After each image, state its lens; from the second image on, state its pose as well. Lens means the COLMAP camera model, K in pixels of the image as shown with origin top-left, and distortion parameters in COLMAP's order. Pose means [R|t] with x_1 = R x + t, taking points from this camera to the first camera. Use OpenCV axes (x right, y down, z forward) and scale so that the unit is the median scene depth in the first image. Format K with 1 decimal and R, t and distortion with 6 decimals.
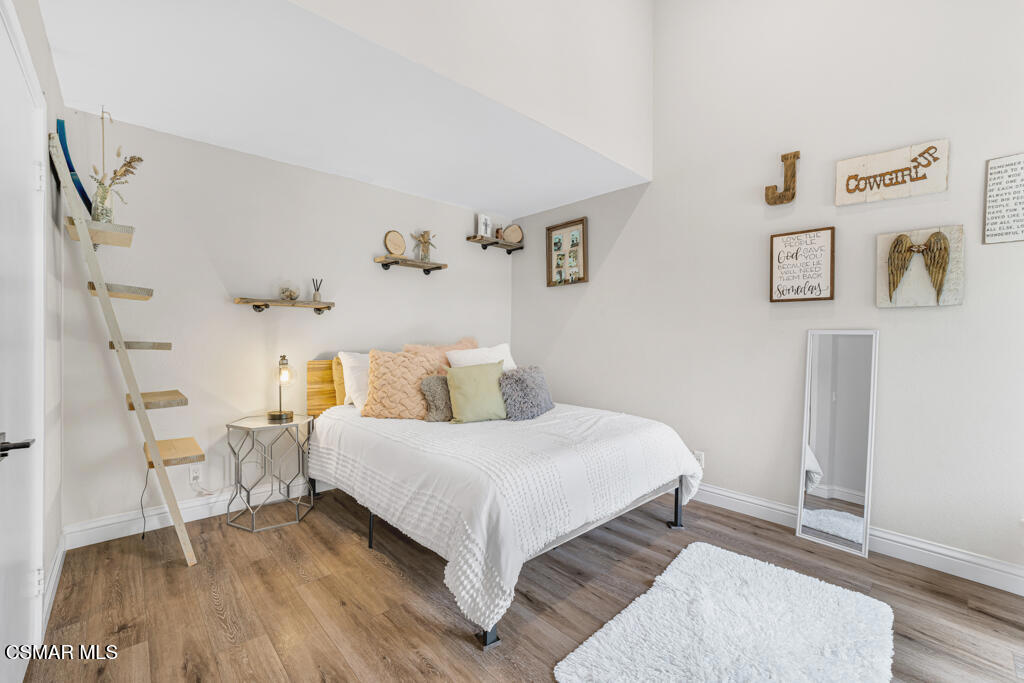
lens RADIAL K [[454.8, 0, 509.6], [0, 454.8, 338.1], [0, 0, 1]] dist [-0.005602, 0.000360]
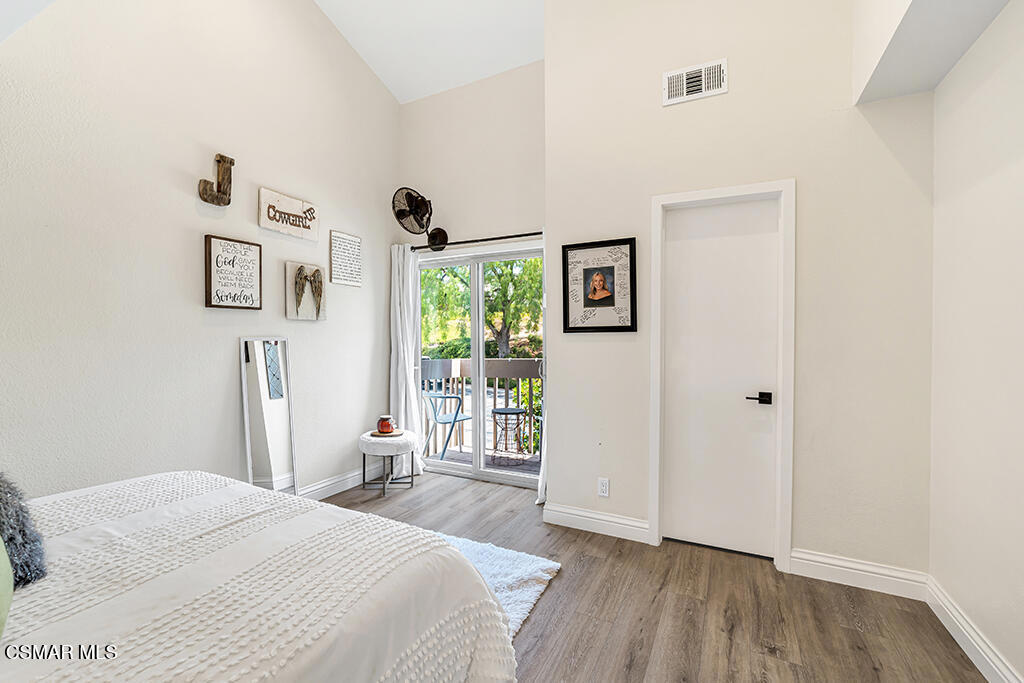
lens RADIAL K [[454.8, 0, 509.6], [0, 454.8, 338.1], [0, 0, 1]] dist [-0.005602, 0.000360]
pose [[-0.369628, -0.021472, 0.928932, -0.566804], [-0.003886, 0.999760, 0.021563, -0.042150], [-0.929172, 0.004360, -0.369623, 0.854316]]
